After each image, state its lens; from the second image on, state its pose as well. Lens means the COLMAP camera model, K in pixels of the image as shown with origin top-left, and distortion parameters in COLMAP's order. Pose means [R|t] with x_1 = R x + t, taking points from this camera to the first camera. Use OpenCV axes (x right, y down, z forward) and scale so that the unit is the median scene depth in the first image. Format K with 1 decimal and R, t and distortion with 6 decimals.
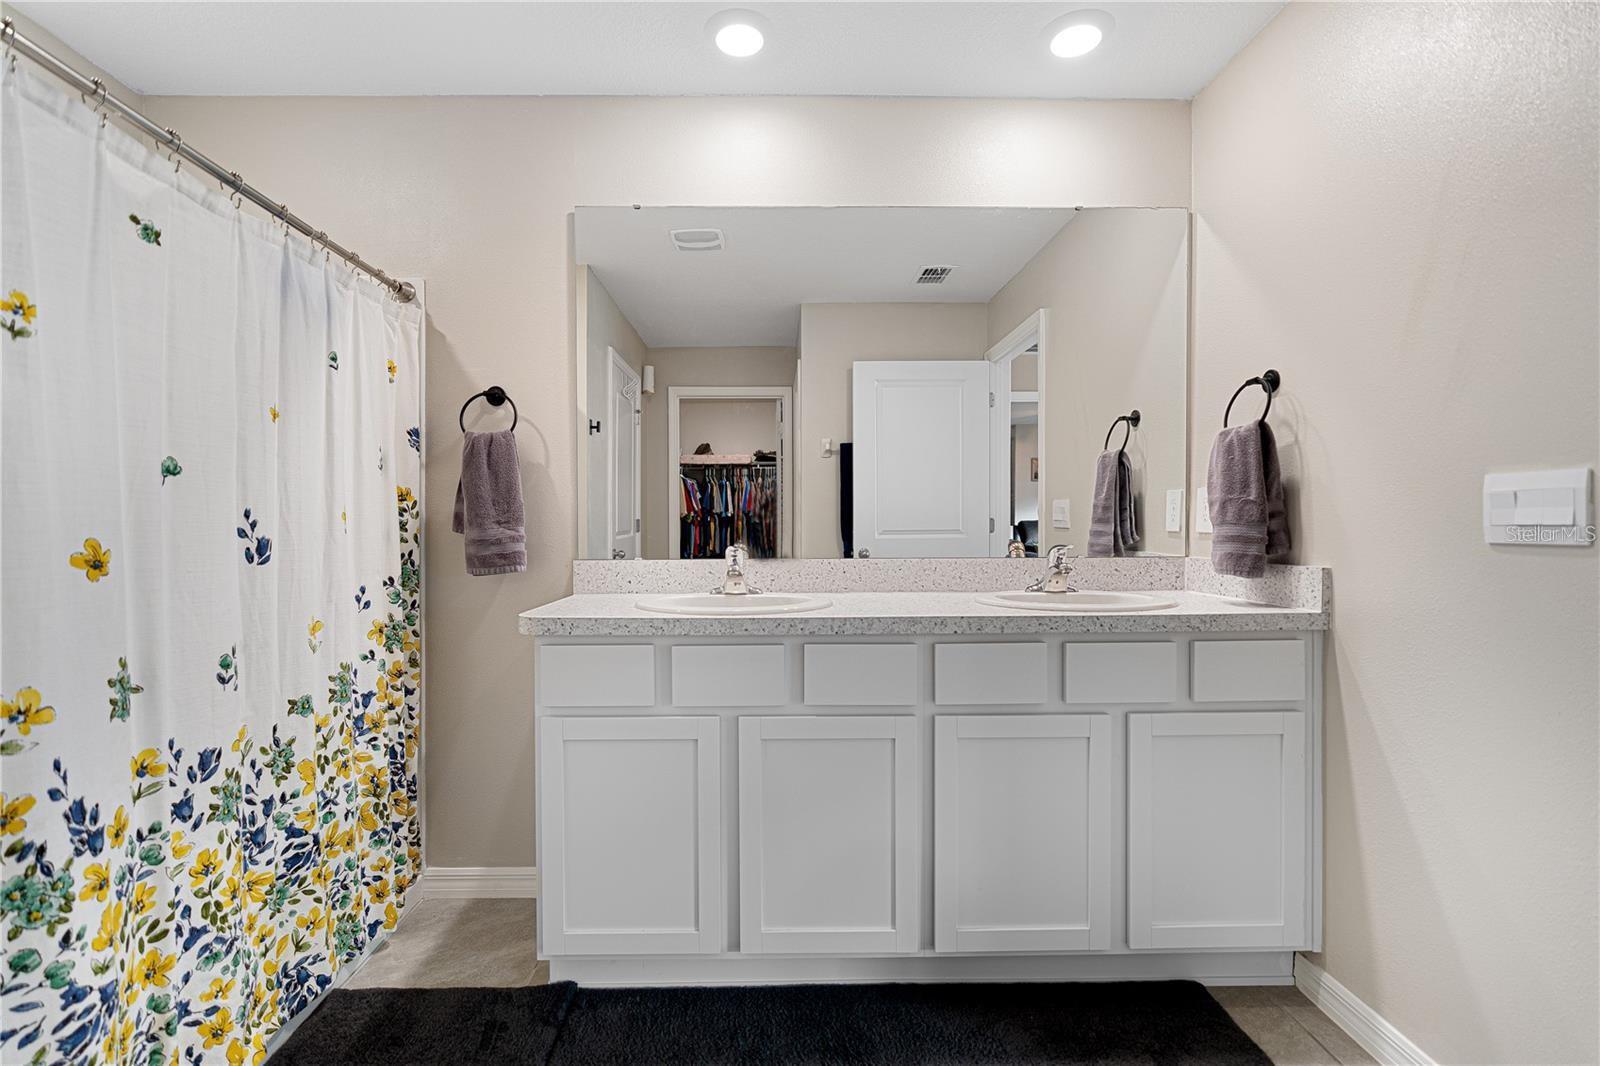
lens RADIAL K [[738.0, 0, 800.0], [0, 738.0, 533.0], [0, 0, 1]] dist [-0.003922, 0.000798]
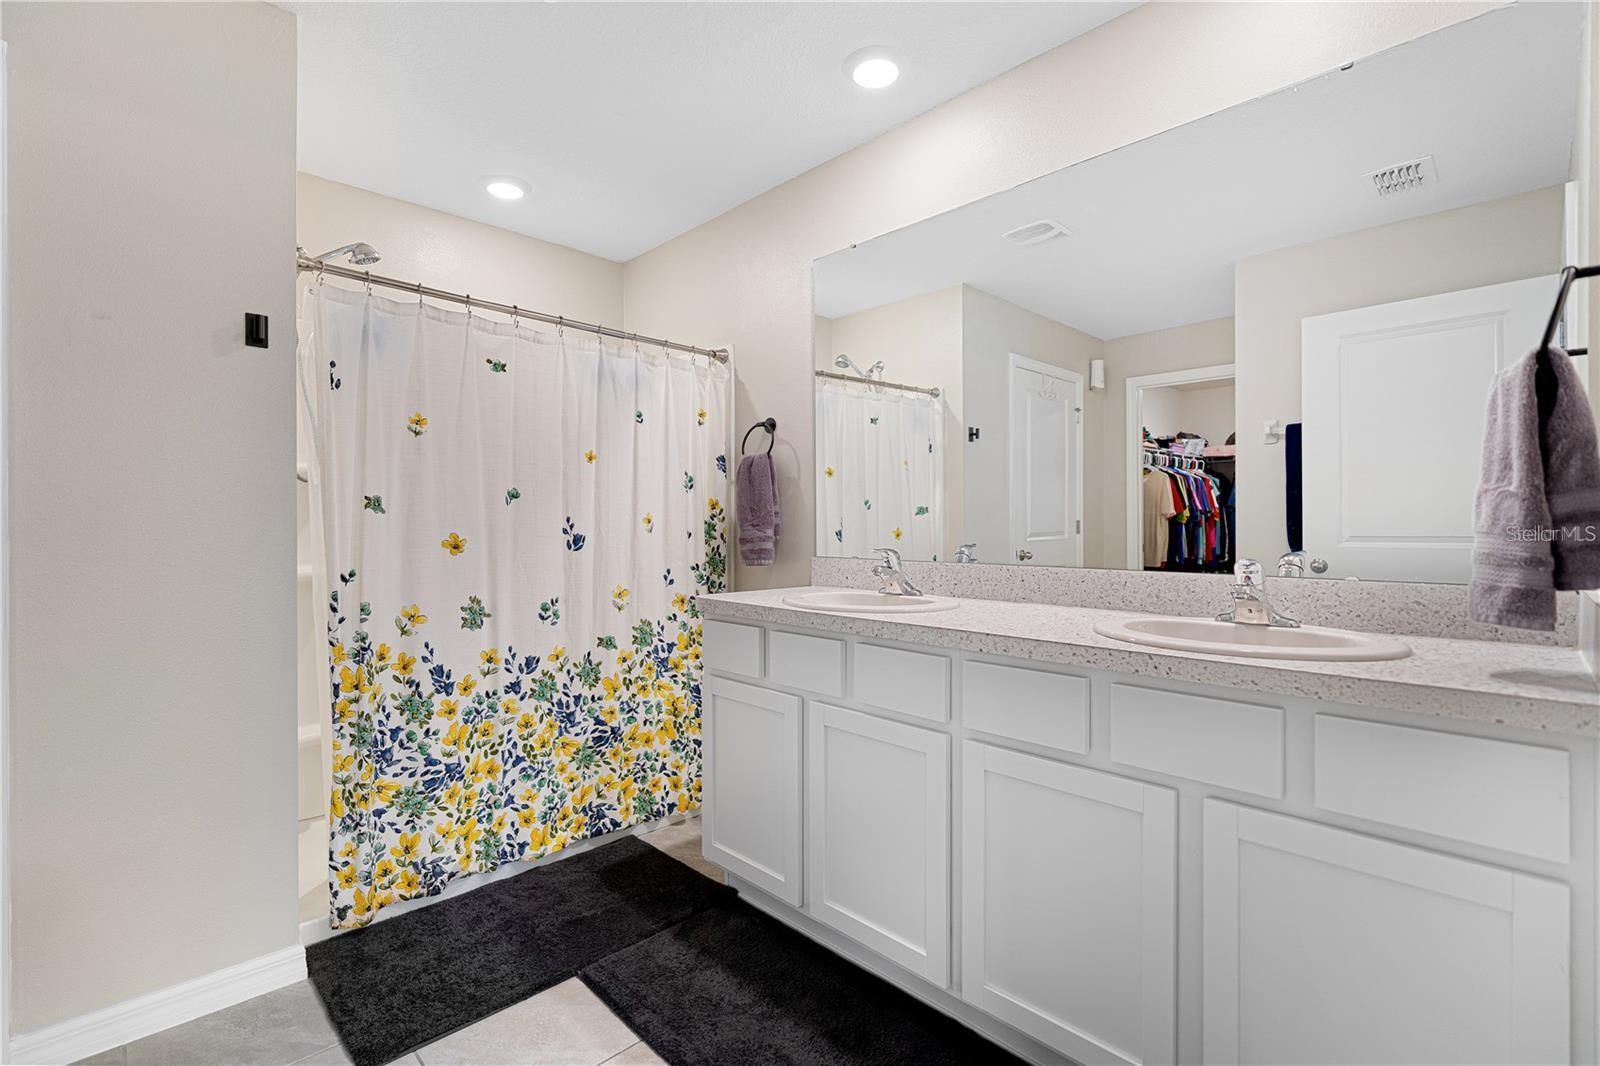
lens RADIAL K [[734.7, 0, 800.0], [0, 734.7, 533.0], [0, 0, 1]] dist [-0.002296, 0.000004]
pose [[0.679460, 0.011723, -0.733619, 0.775615], [-0.012648, 0.999911, 0.004264, -0.009275], [0.733604, 0.006381, 0.679547, 0.253533]]
